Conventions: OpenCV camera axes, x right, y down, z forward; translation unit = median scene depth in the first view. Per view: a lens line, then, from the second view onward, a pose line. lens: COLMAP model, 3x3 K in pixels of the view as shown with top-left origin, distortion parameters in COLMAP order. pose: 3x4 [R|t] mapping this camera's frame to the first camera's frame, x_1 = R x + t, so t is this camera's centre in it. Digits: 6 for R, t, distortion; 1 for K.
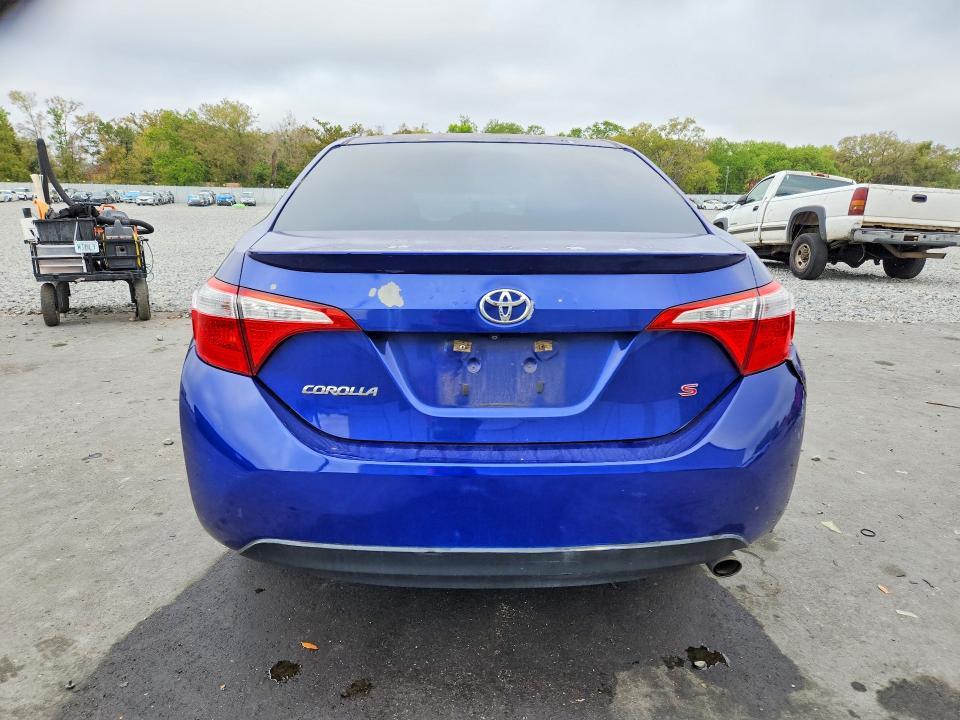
lens RADIAL K [[723.6, 0, 449.2], [0, 723.6, 358.6], [0, 0, 1]] dist [0.008037, -0.012537]
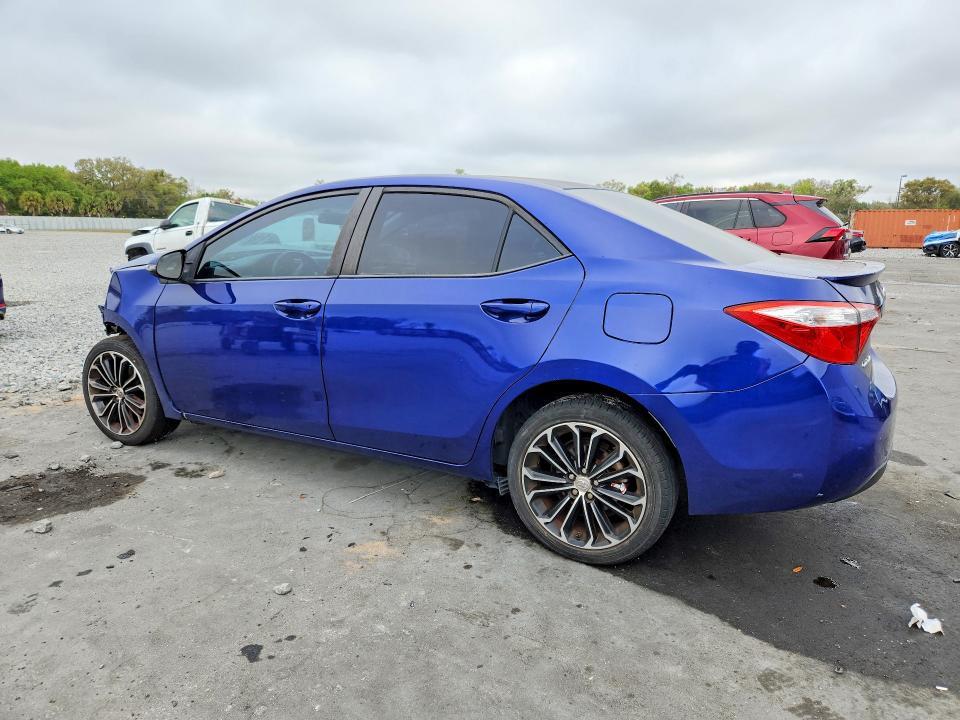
lens RADIAL K [[723.6, 0, 480.0], [0, 723.6, 357.8], [0, 0, 1]] dist [0.008037, -0.012537]
pose [[0.422137, -0.161961, 0.891947, -1.398277], [0.182992, 0.978881, 0.091141, -0.201321], [-0.887871, 0.124745, 0.442859, 0.761654]]
